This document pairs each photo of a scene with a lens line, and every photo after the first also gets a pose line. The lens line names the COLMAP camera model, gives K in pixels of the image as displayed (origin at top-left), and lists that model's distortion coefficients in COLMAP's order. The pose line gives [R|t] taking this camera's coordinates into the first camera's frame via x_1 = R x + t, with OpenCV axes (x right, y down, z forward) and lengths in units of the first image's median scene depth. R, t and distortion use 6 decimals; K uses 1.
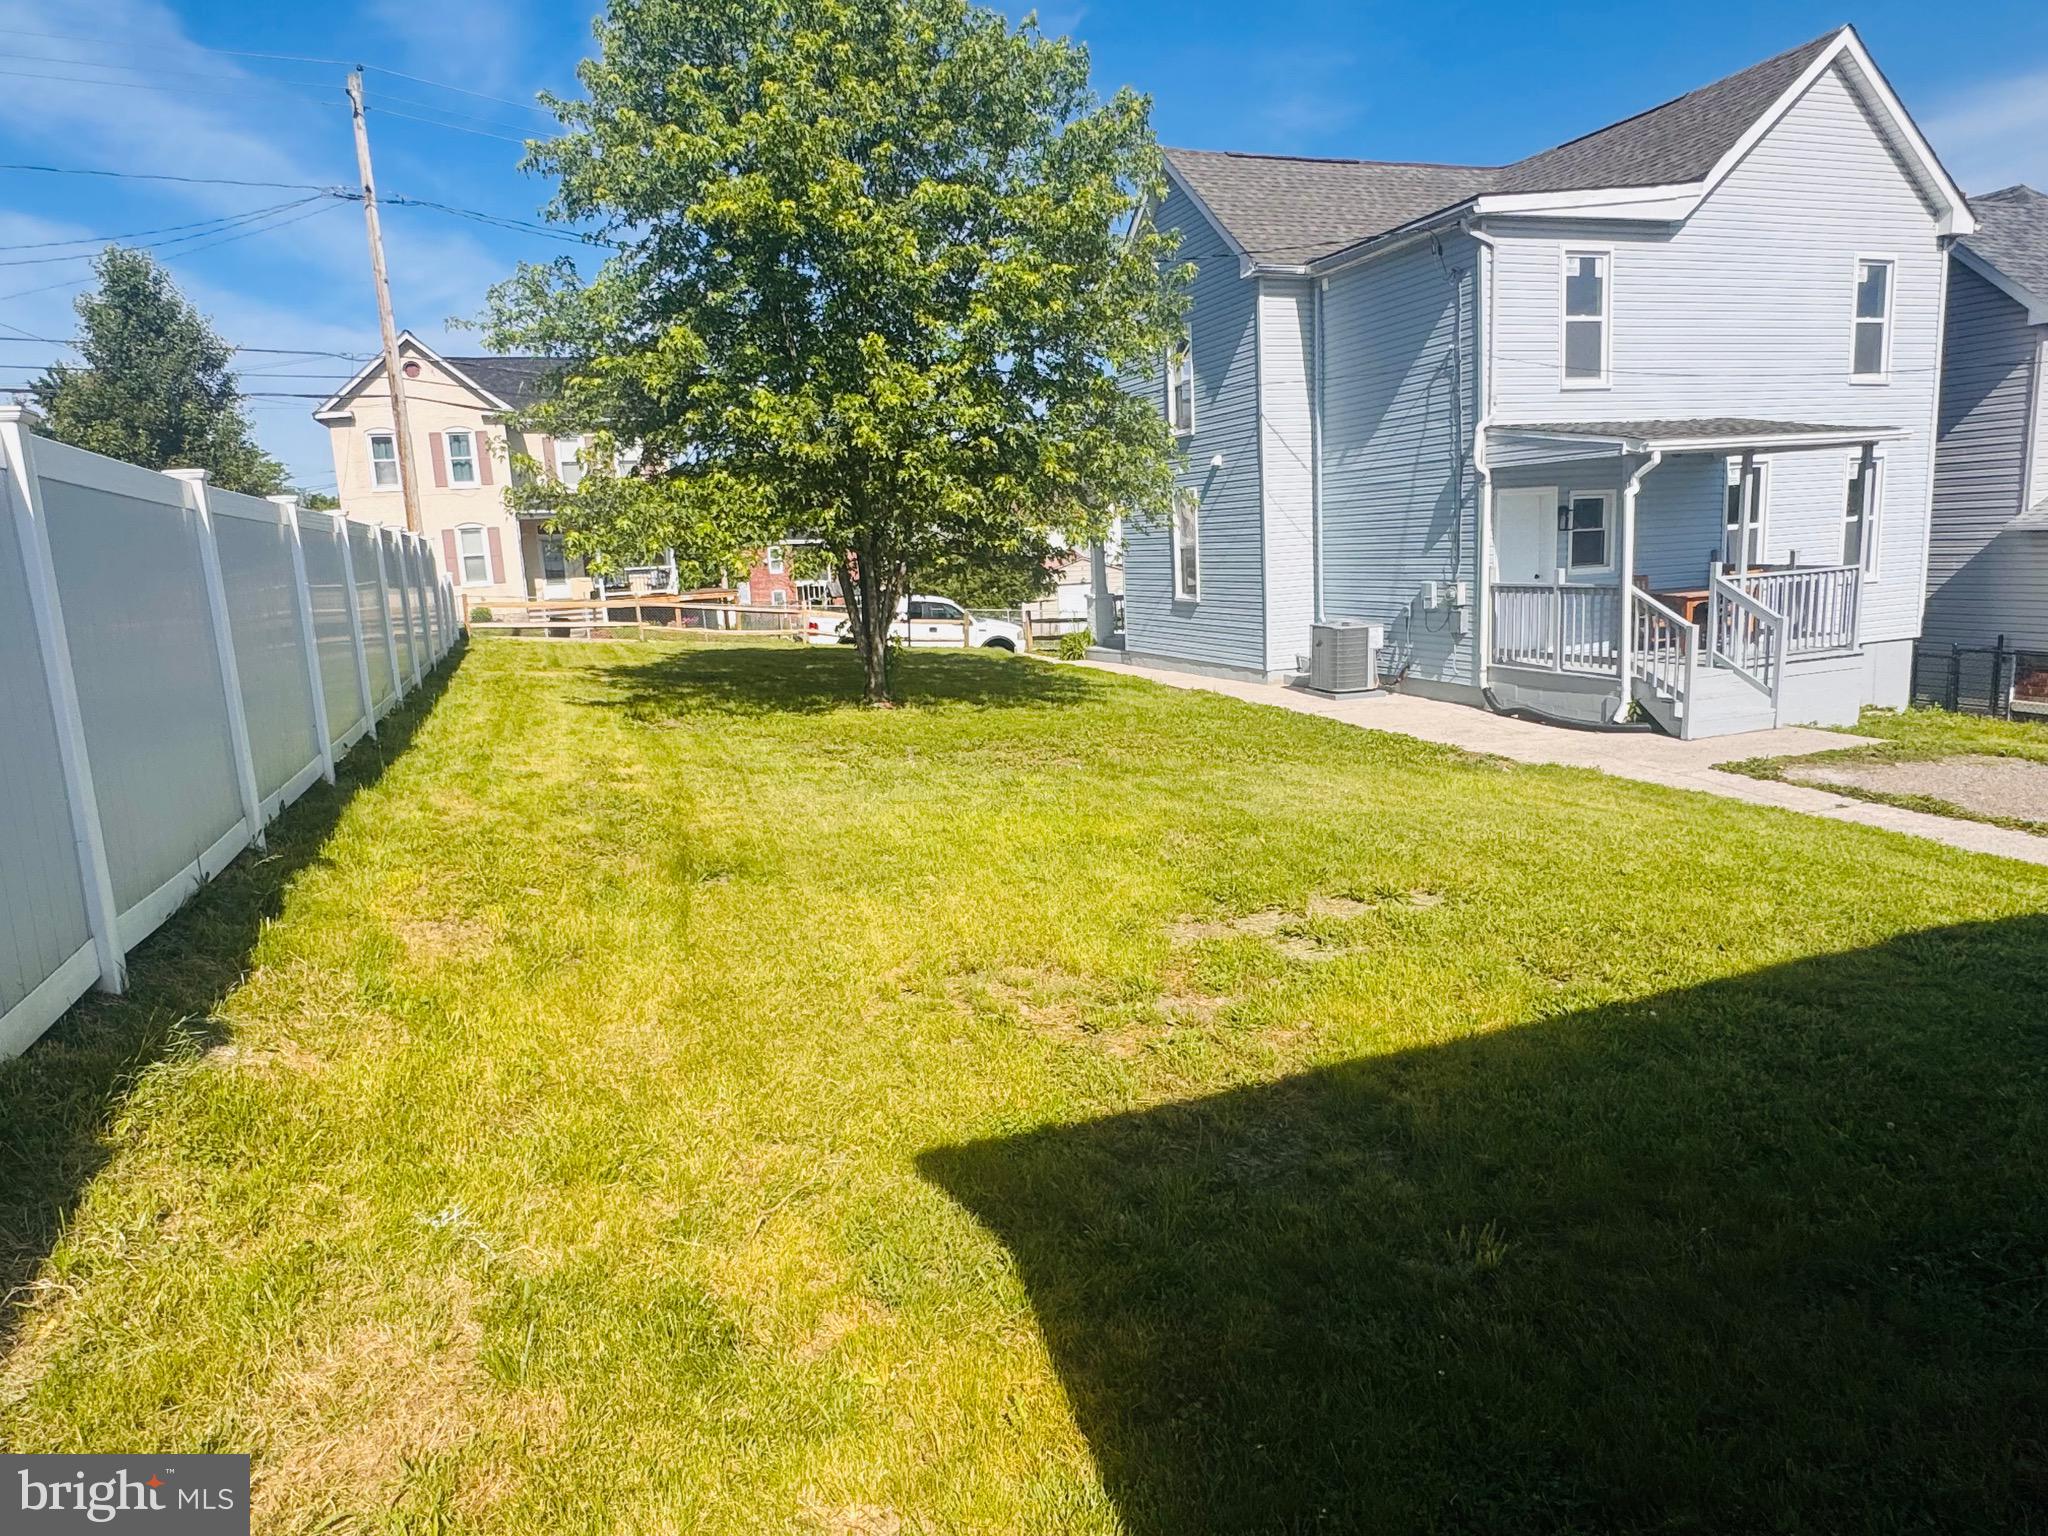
lens RADIAL K [[1281.8, 0, 1024.0], [0, 1281.8, 768.0], [0, 0, 1]] dist [-0.004711, 0.001896]
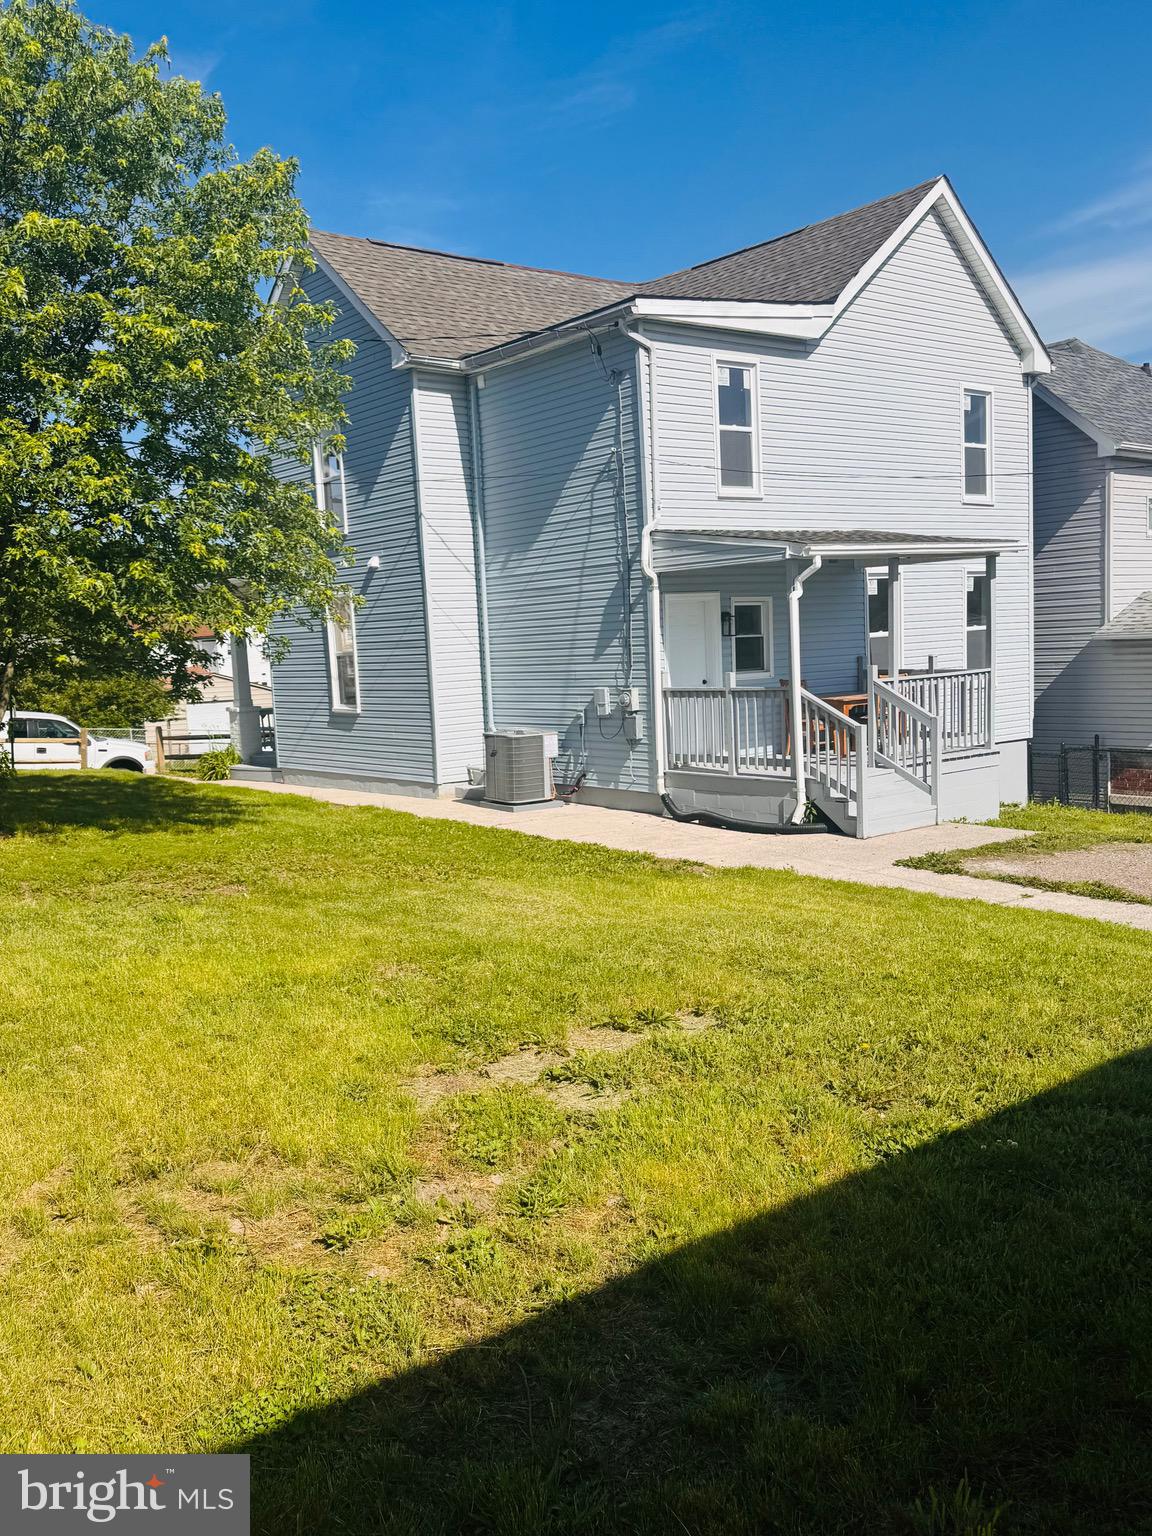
lens RADIAL K [[1317.8, 0, 576.0], [0, 1317.8, 775.4], [0, 0, 1]] dist [0.182565, -0.394671]
pose [[0.951125, -0.022689, 0.307972, -0.014702], [0.050224, 0.995384, -0.081778, 0.002433], [-0.304695, 0.093249, 0.947874, 0.064813]]
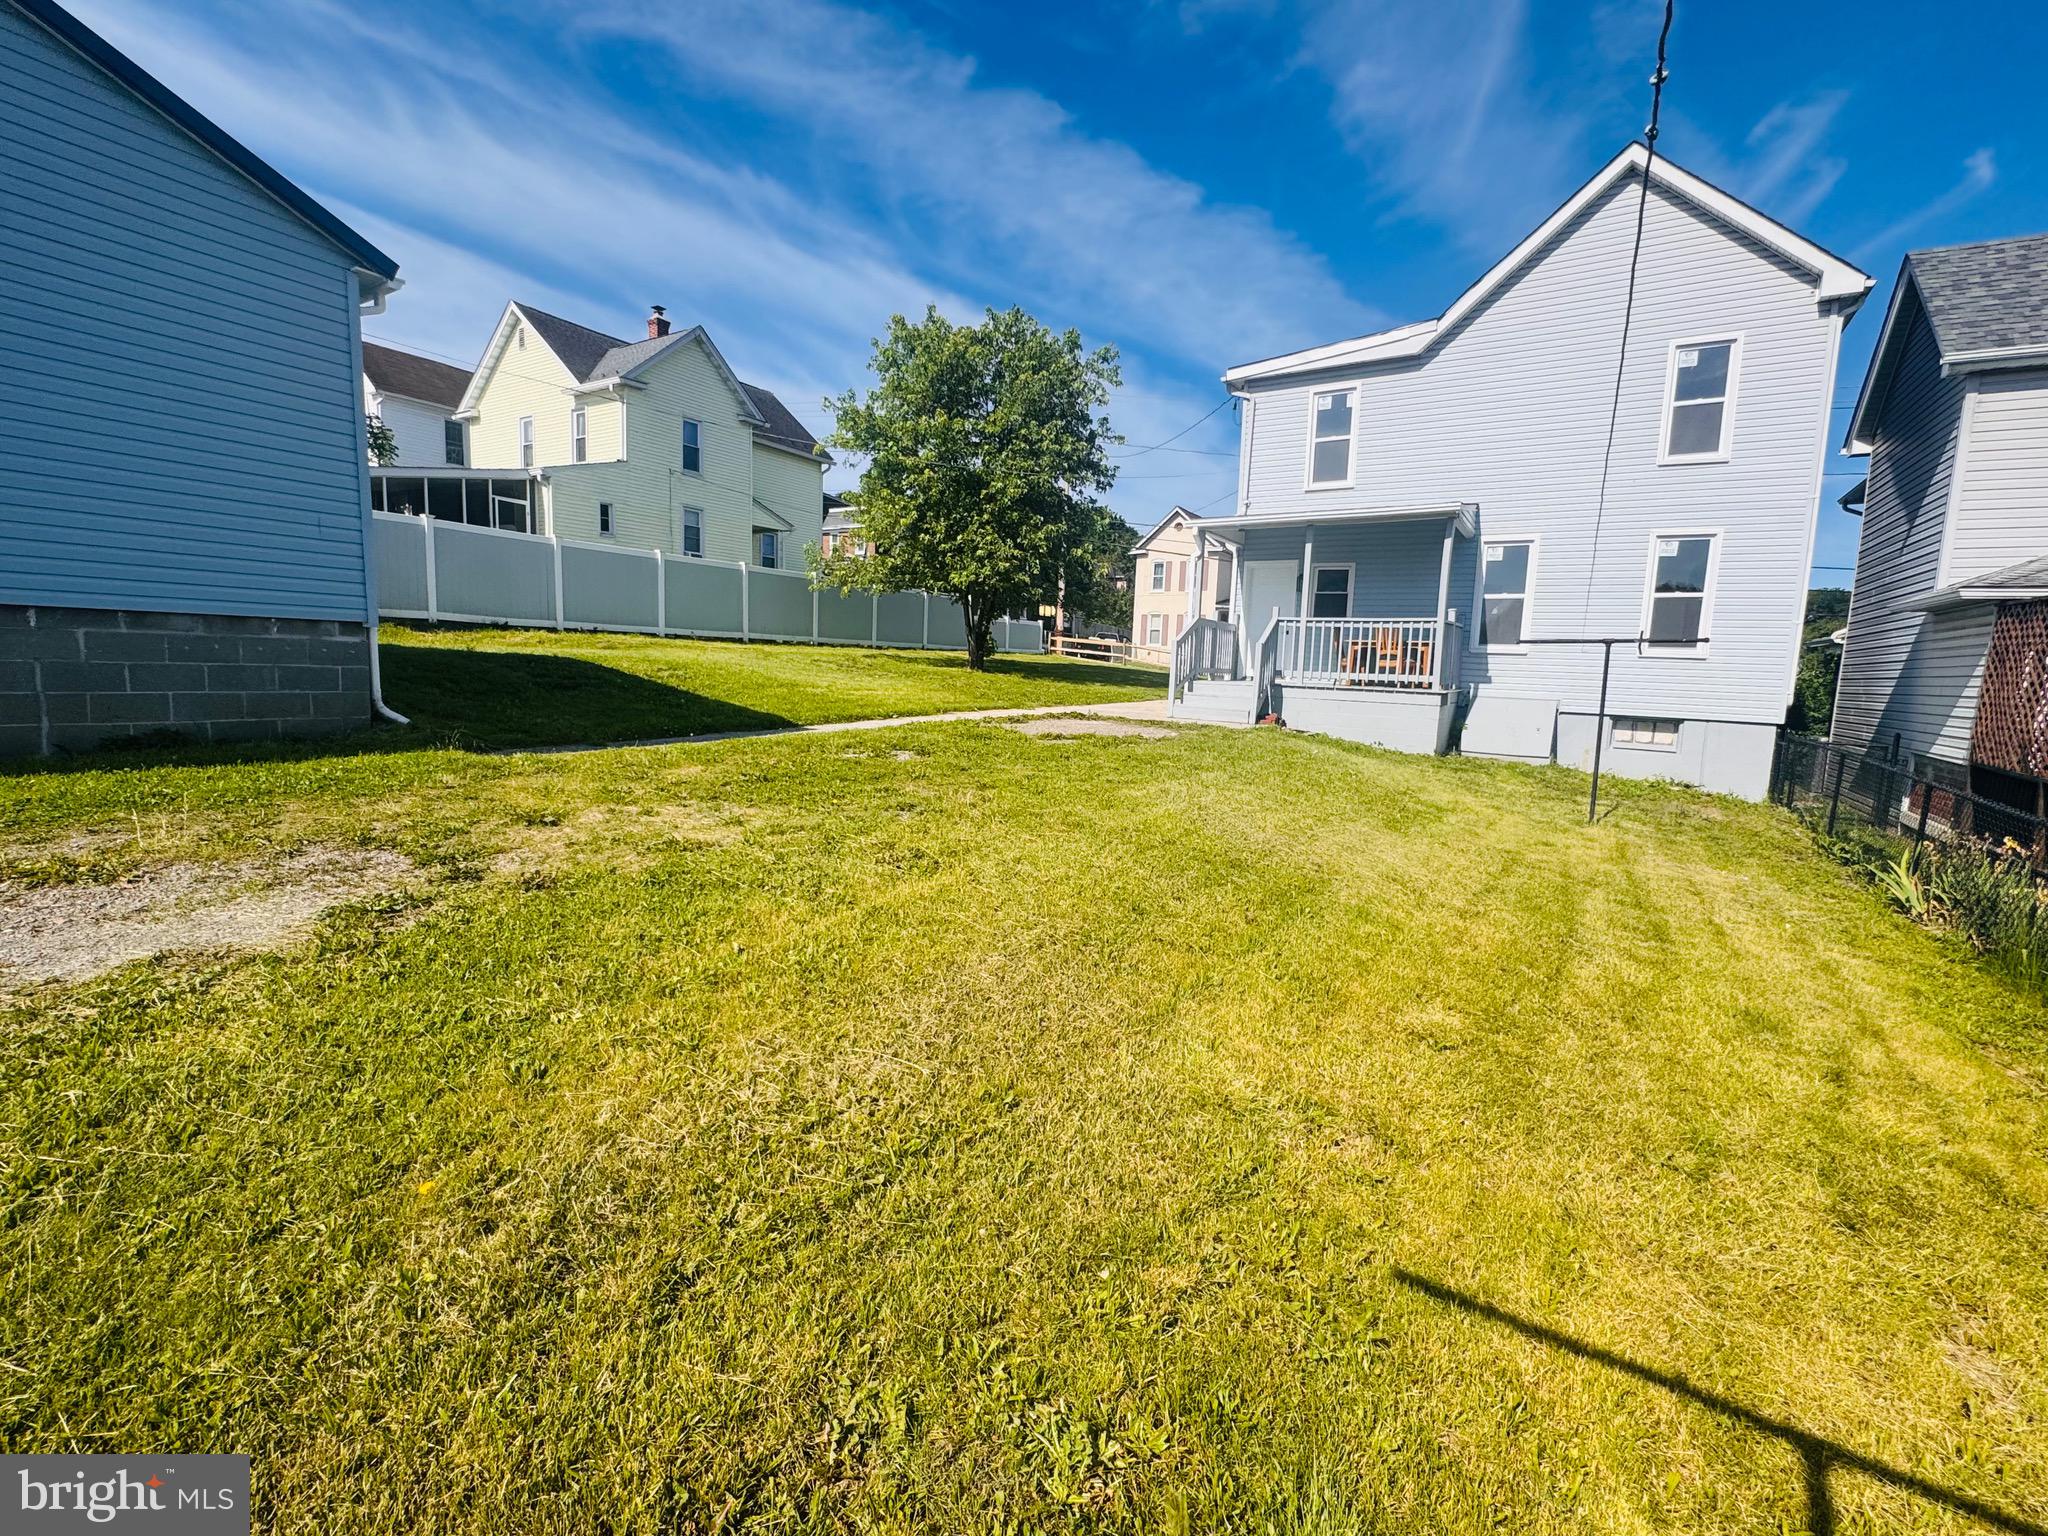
lens RADIAL K [[909.0, 0, 1009.2], [0, 909.0, 774.4], [0, 0, 1]] dist [-0.003351, 0.000371]
pose [[0.580418, 0.173402, -0.795642, 1.107447], [-0.213050, 0.975368, 0.057152, 0.020860], [0.785954, 0.136339, 0.603065, 0.189928]]
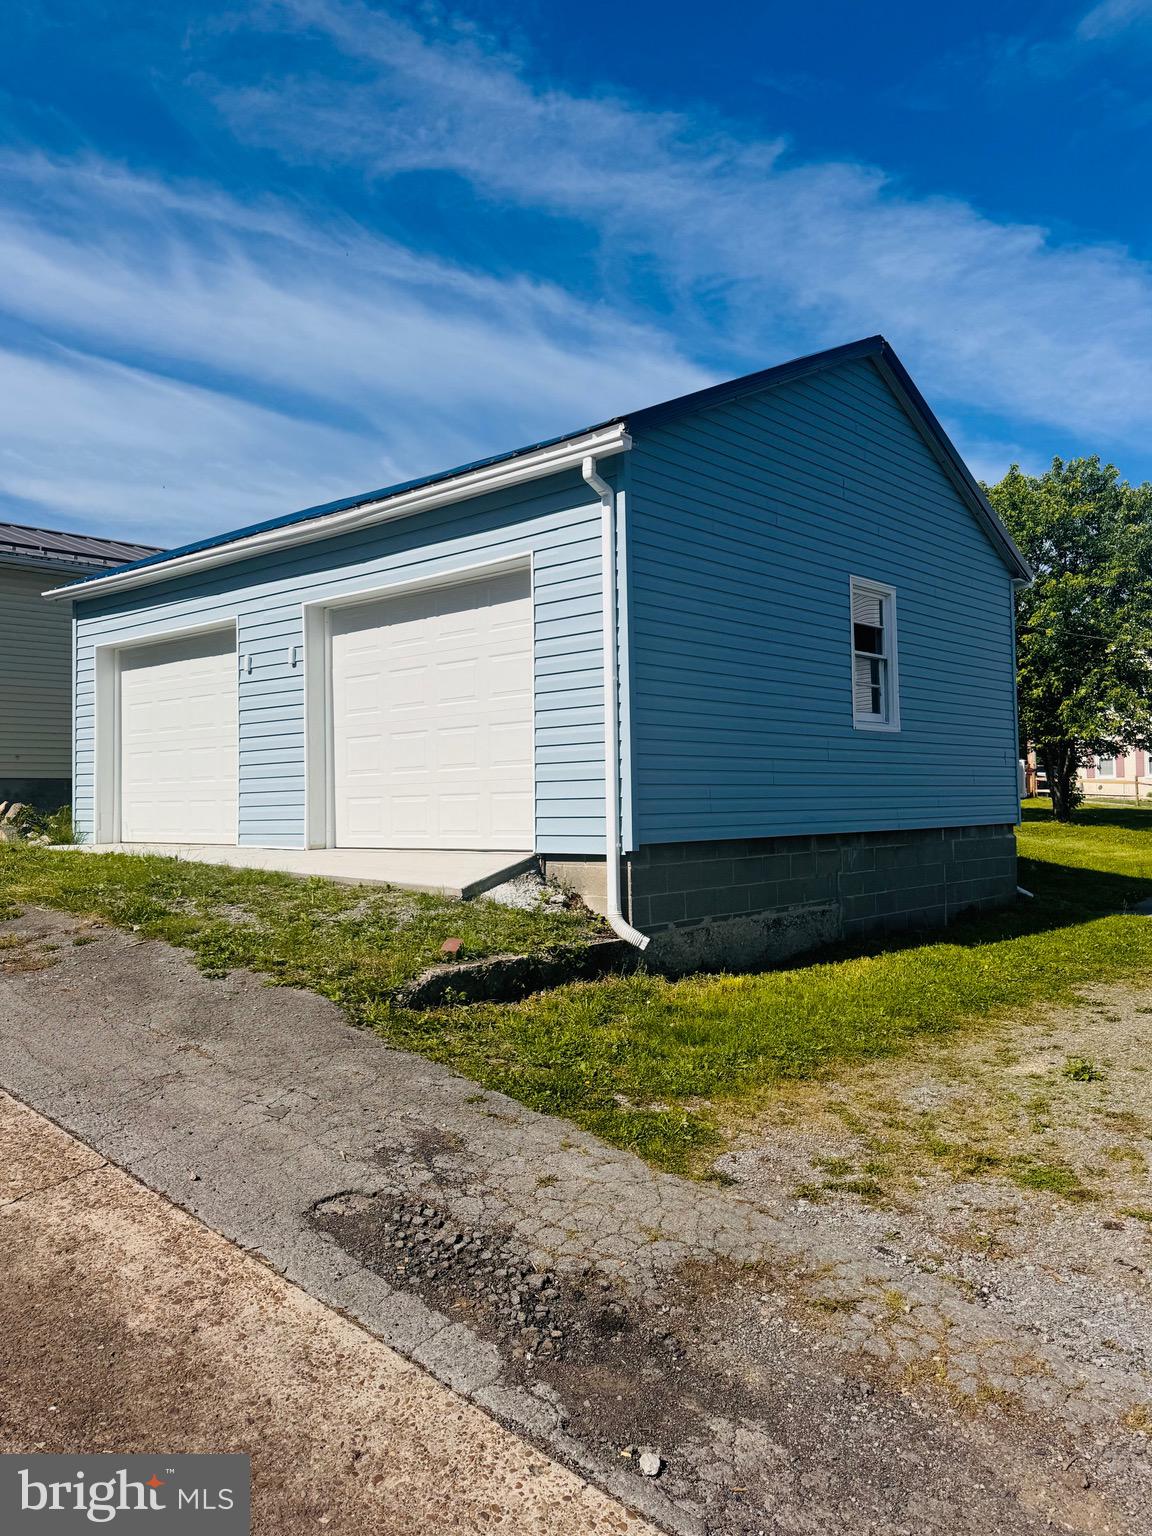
lens RADIAL K [[1142.5, 0, 572.2], [0, 1142.5, 757.0], [0, 0, 1]] dist [0.138912, -0.240545]
pose [[0.434770, 0.015825, -0.900403, 1.136741], [-0.173178, 0.982653, -0.066350, 0.103126], [0.883733, 0.184777, 0.429969, -0.422635]]
